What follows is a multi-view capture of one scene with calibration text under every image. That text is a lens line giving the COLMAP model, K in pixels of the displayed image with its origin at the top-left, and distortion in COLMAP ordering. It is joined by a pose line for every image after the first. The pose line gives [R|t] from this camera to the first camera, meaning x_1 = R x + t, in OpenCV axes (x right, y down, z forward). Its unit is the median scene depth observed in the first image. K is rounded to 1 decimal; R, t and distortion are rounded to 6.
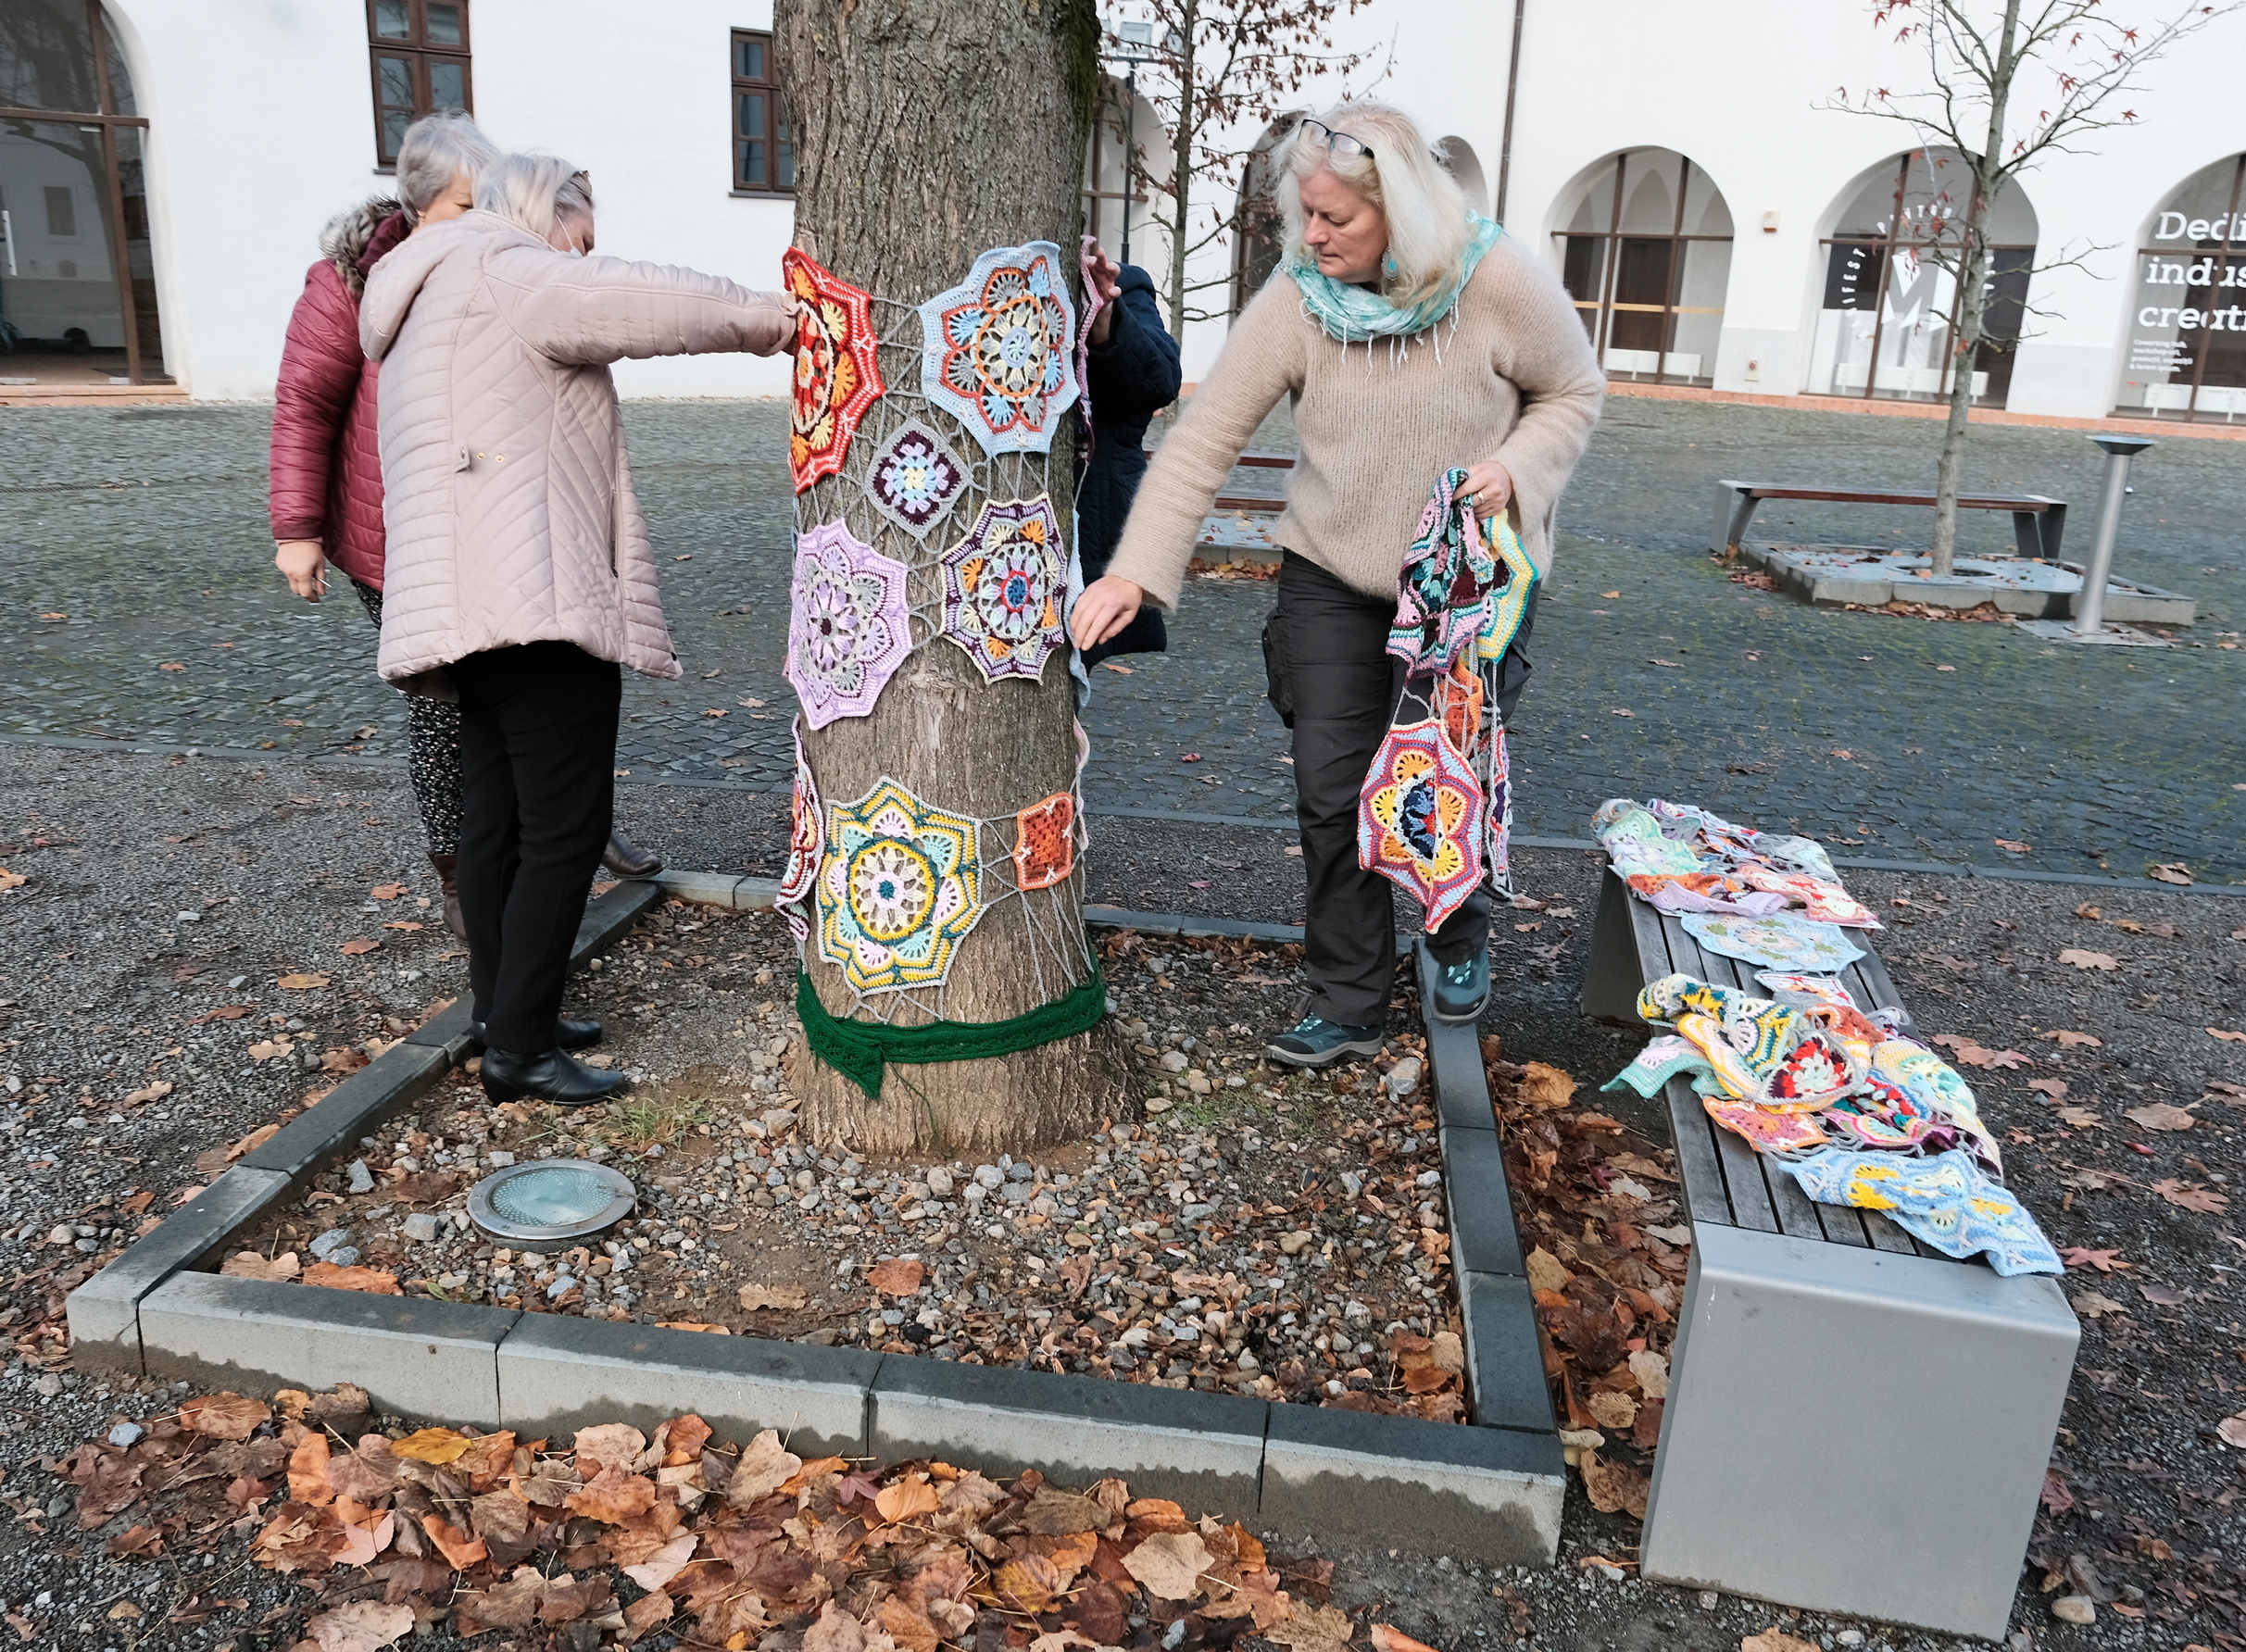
lens RADIAL K [[1957.8, 0, 1089.3], [0, 1957.8, 891.6], [0, 0, 1]] dist [-0.013915, 0.008822]
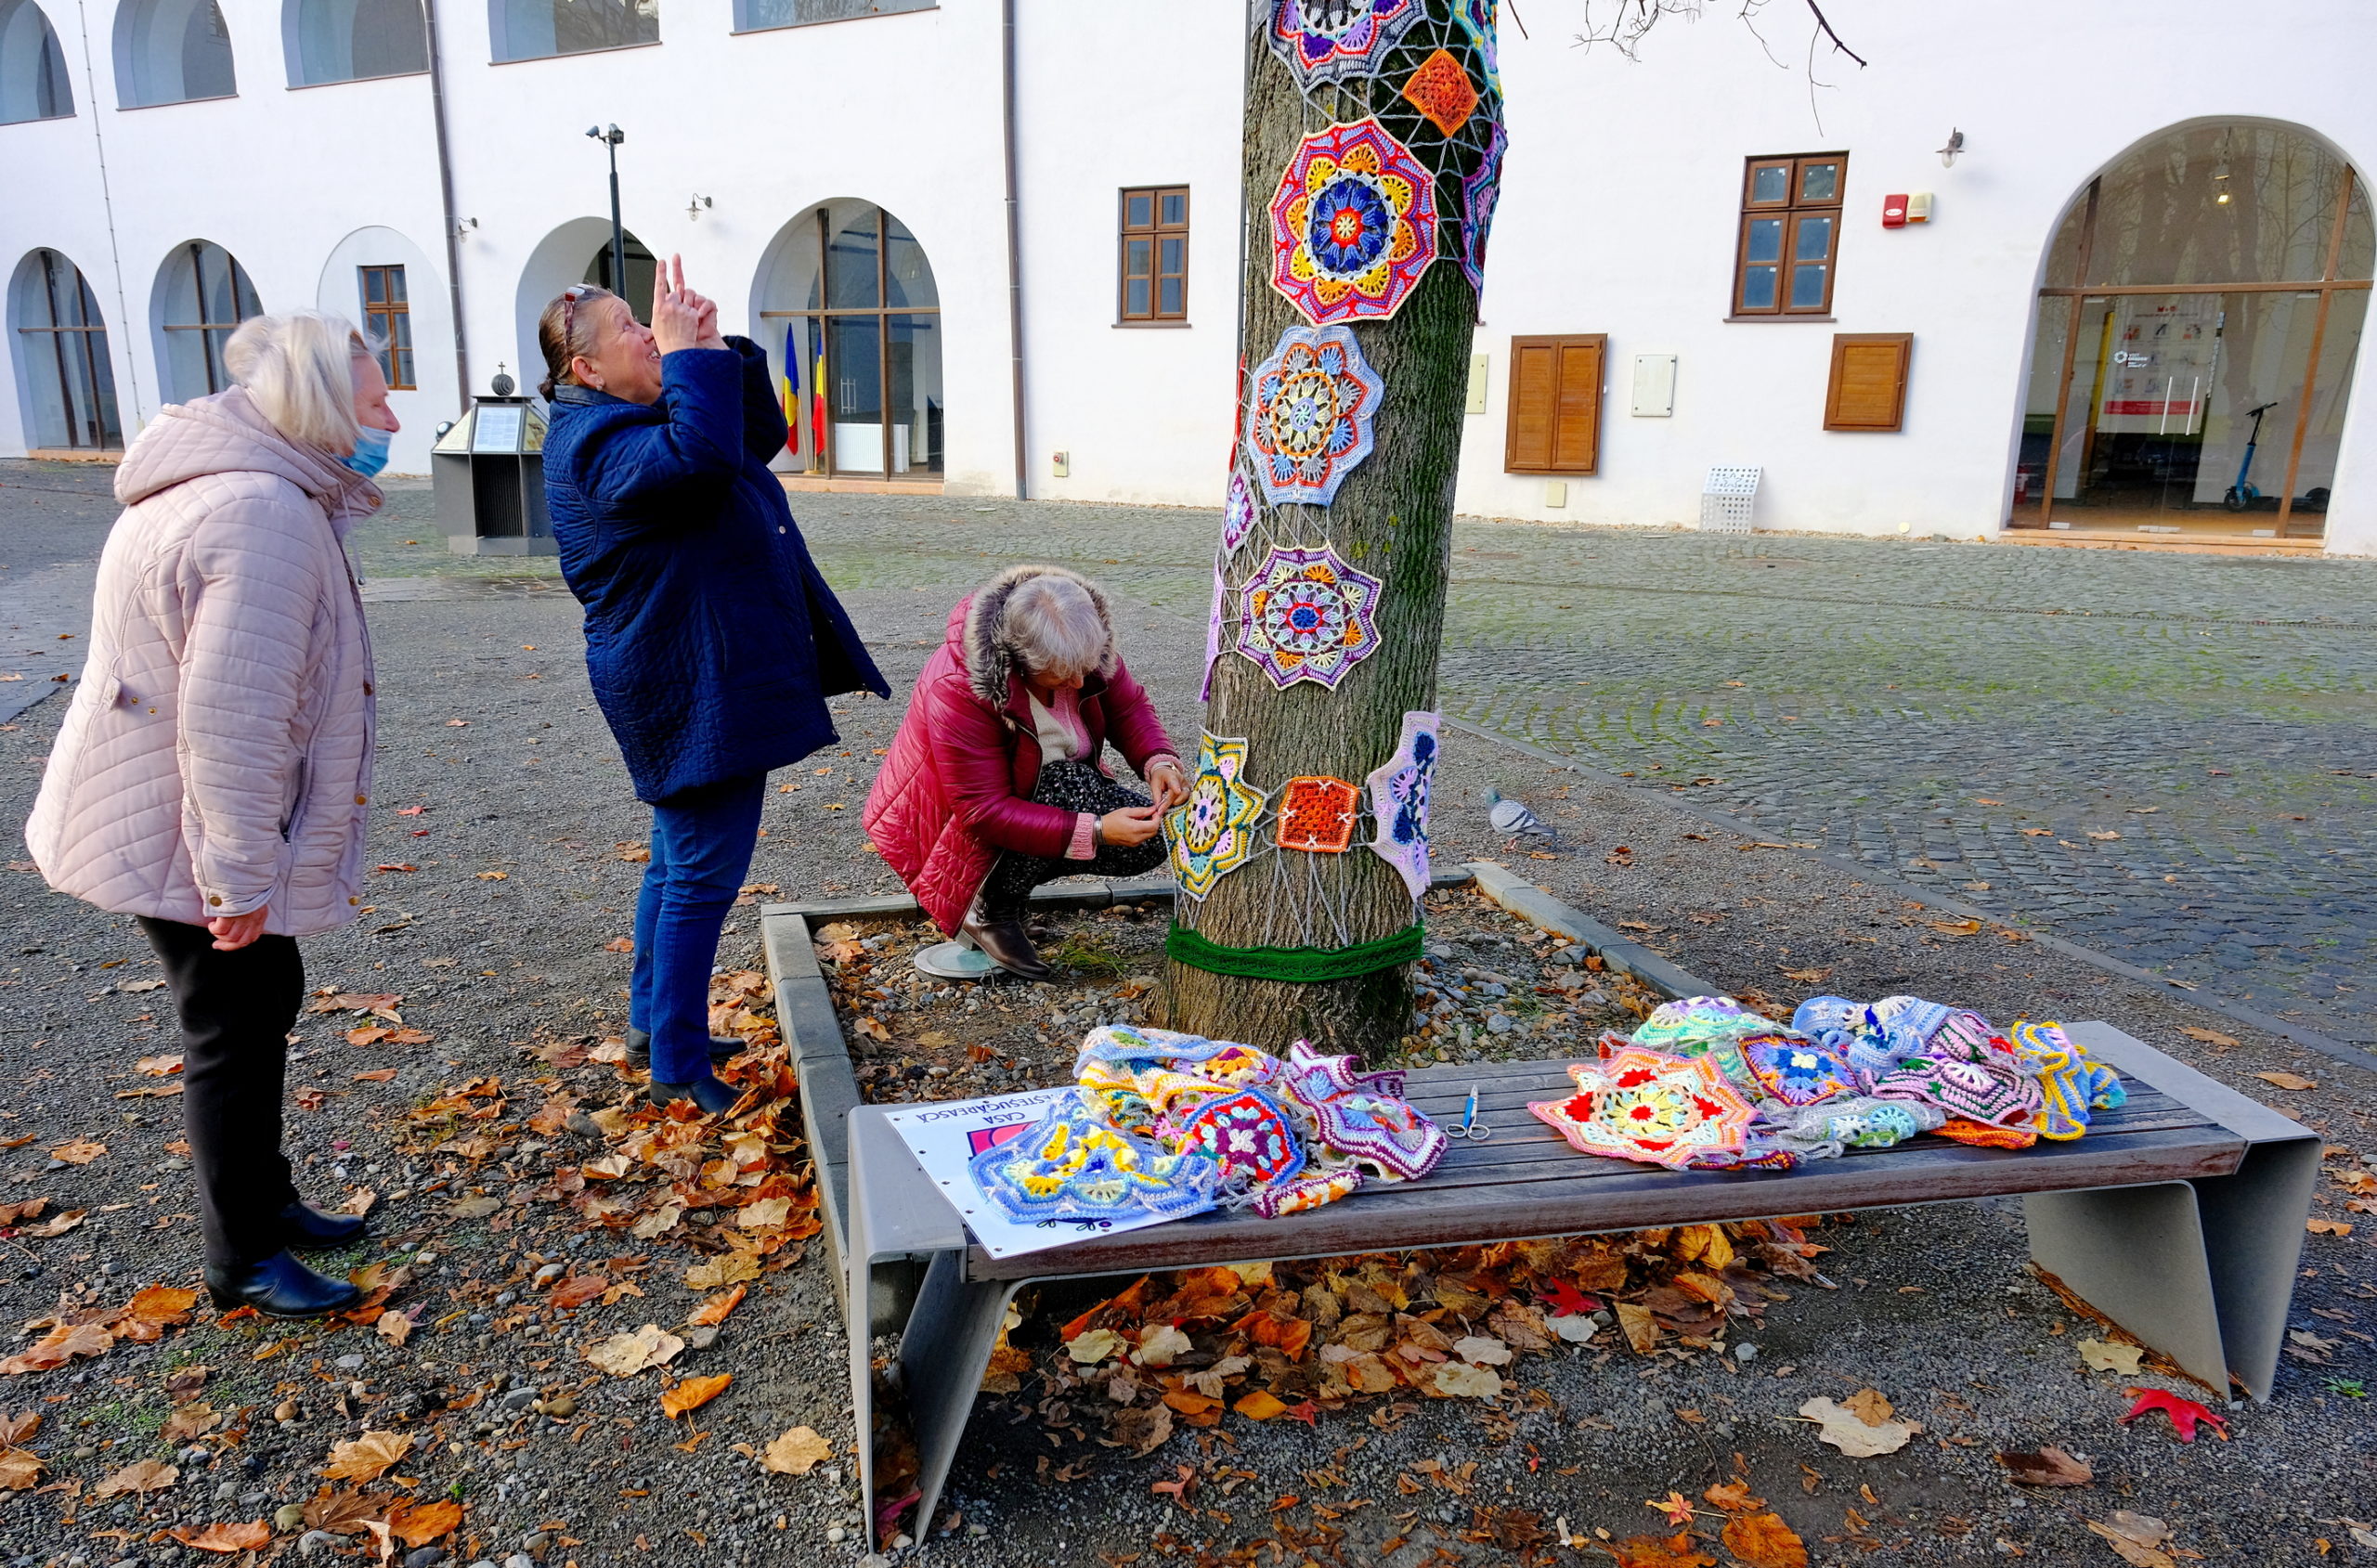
lens RADIAL K [[1826.2, 0, 1078.7], [0, 1826.2, 889.2], [0, 0, 1]] dist [-0.020494, 0.027091]
pose [[0.371176, 0.207334, -0.905119, 0.960101], [-0.273743, 0.955866, 0.106700, -0.066620], [0.887295, 0.208166, 0.411551, 0.444617]]
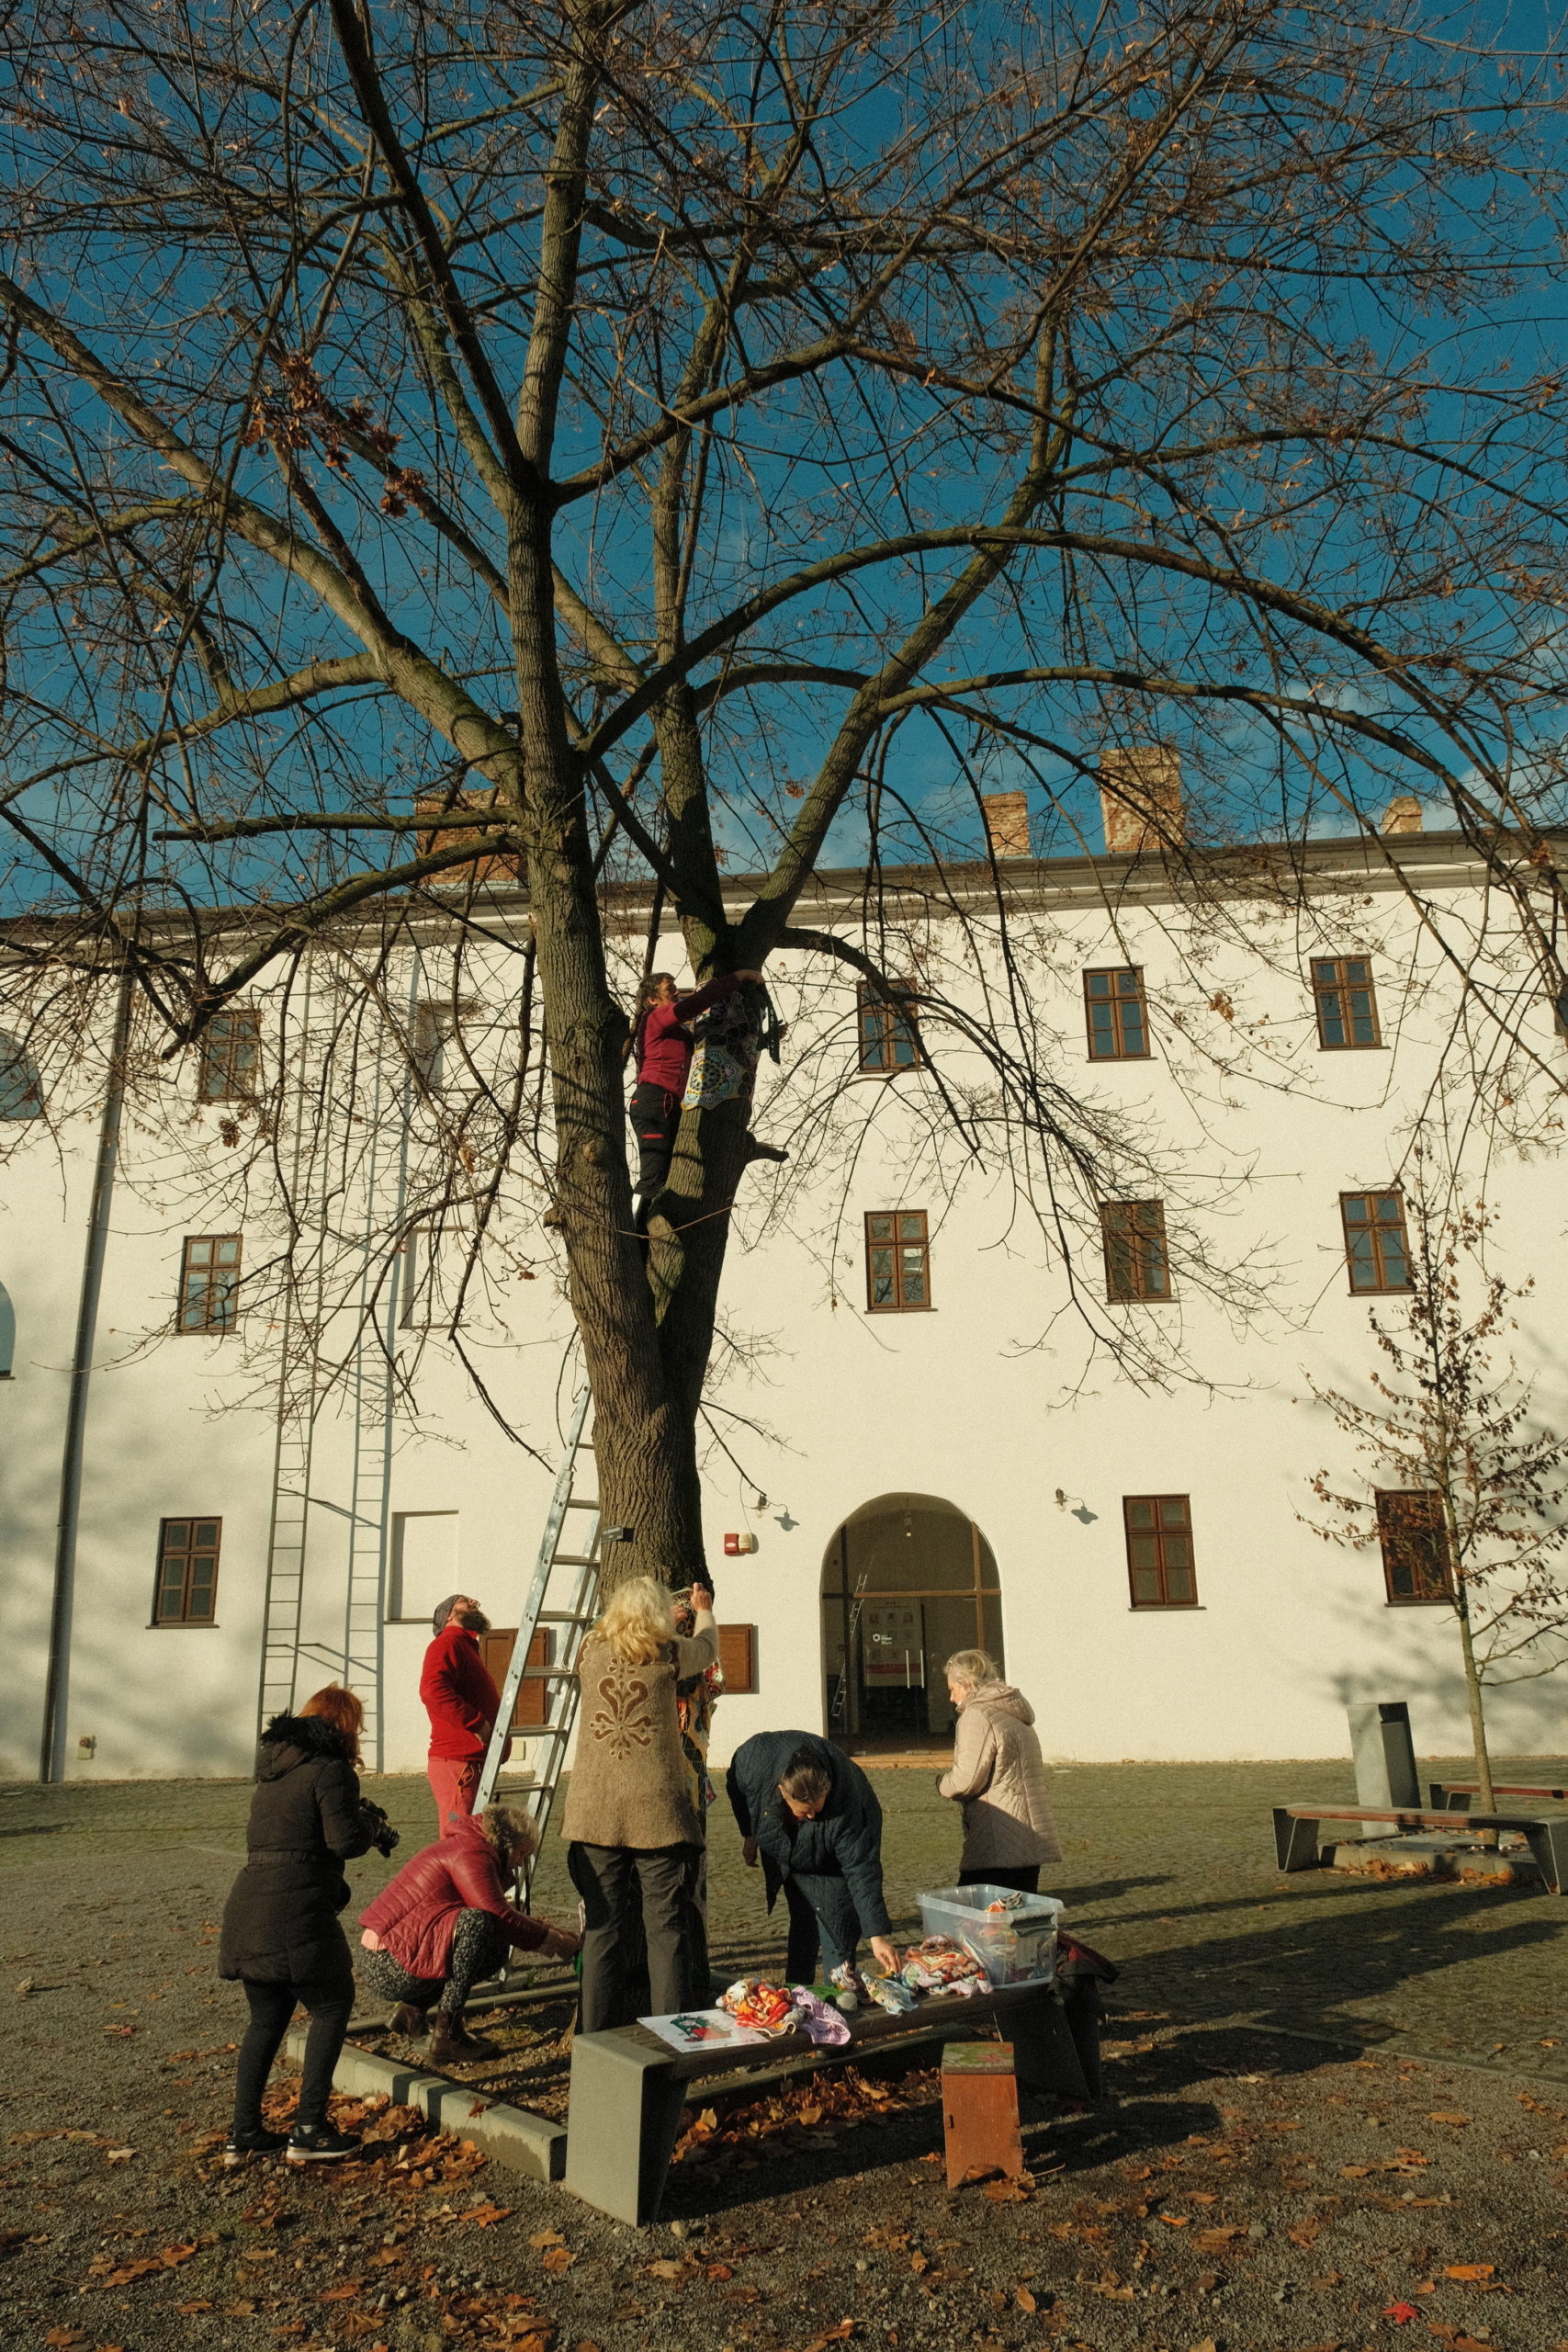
lens RADIAL K [[1612.3, 0, 768.3], [0, 1612.3, 1159.7], [0, 0, 1]] dist [-0.007957, 0.023472]
pose [[0.744249, -0.249672, -0.619482, 1.587857], [-0.152450, 0.839517, -0.521508, 0.218203], [0.650271, 0.482571, 0.586747, -0.553582]]
